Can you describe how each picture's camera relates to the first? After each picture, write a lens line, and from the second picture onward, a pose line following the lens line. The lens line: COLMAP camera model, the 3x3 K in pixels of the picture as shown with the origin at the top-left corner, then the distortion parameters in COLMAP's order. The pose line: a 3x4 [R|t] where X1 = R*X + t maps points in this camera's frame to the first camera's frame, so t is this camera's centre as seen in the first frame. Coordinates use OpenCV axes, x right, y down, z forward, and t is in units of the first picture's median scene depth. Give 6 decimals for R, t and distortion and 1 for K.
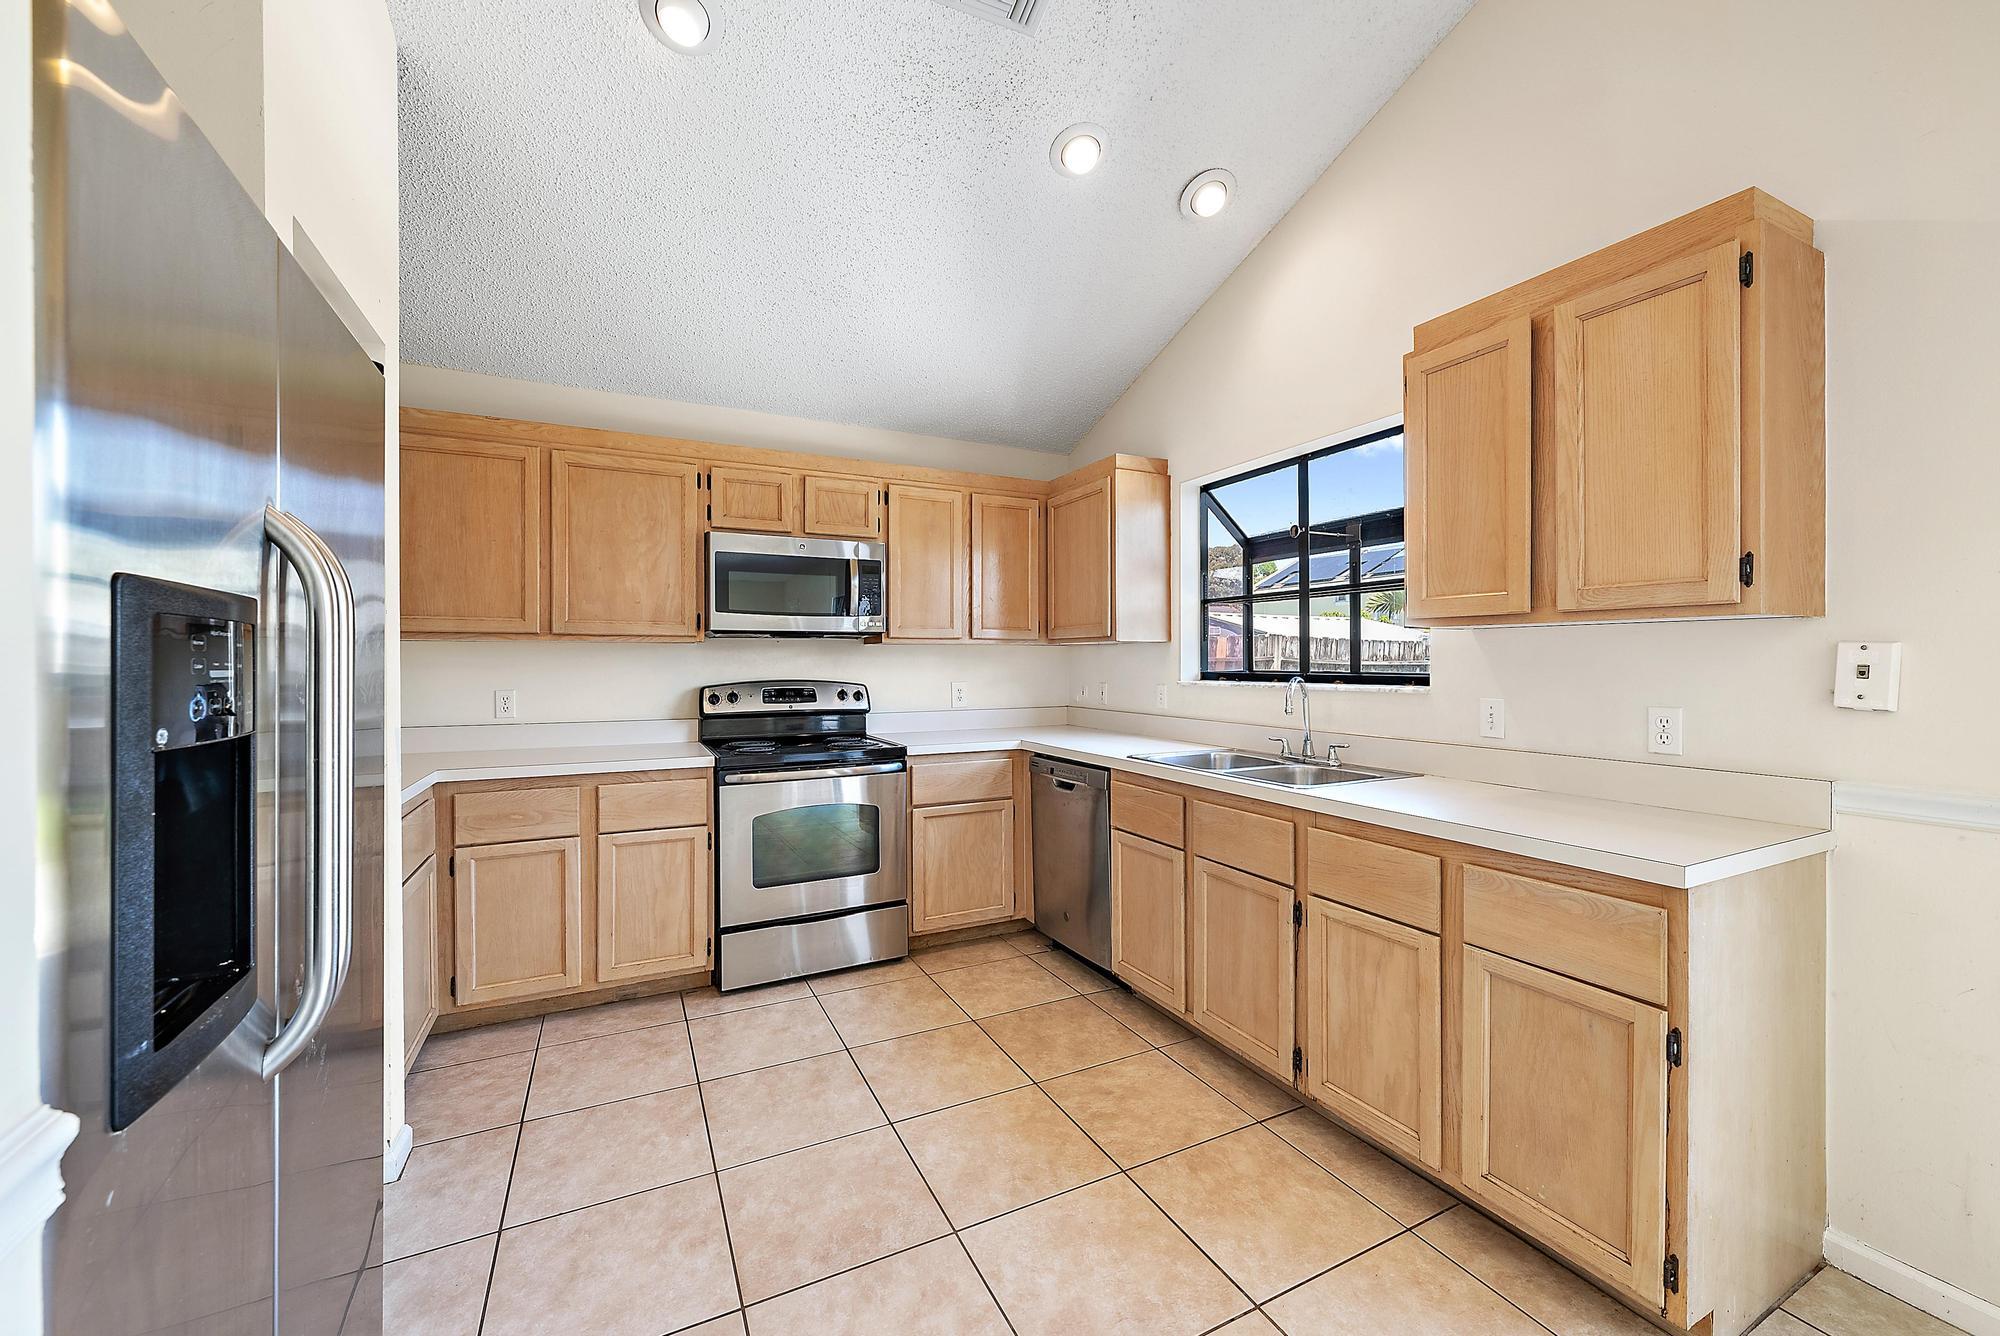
lens RADIAL K [[778.7, 0, 1003.3], [0, 778.7, 661.8], [0, 0, 1]] dist [-0.000178, -0.000133]
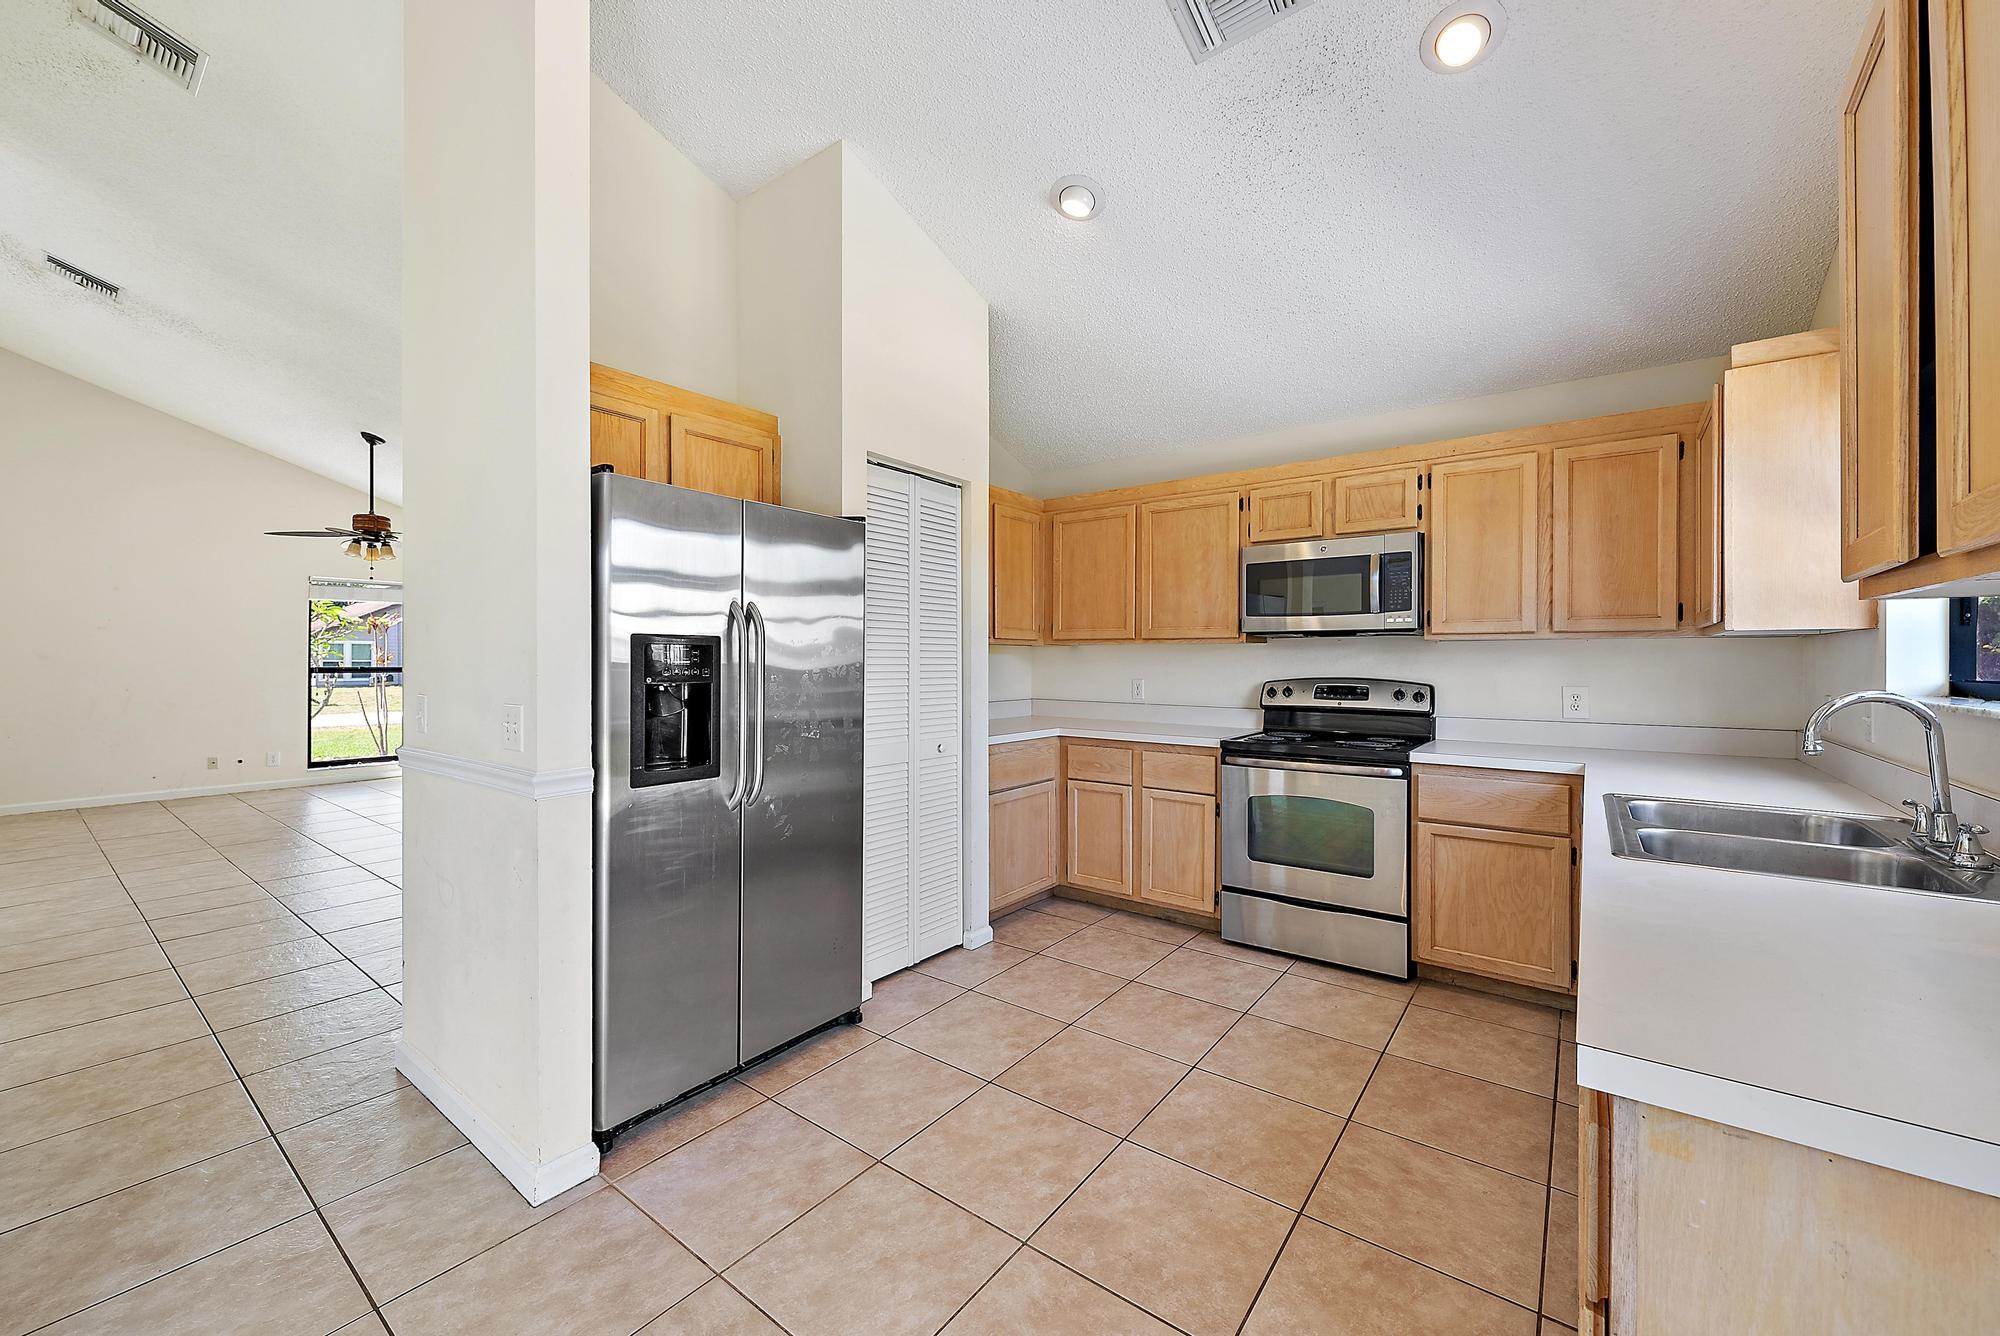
lens RADIAL K [[769.5, 0, 999.9], [0, 769.5, 659.1], [0, 0, 1]] dist [-0.000033, -0.000108]
pose [[0.439148, 0.003118, -0.898409, 0.504547], [-0.003911, 0.999991, 0.001558, -0.000911], [0.898406, 0.002829, 0.439157, 0.173091]]
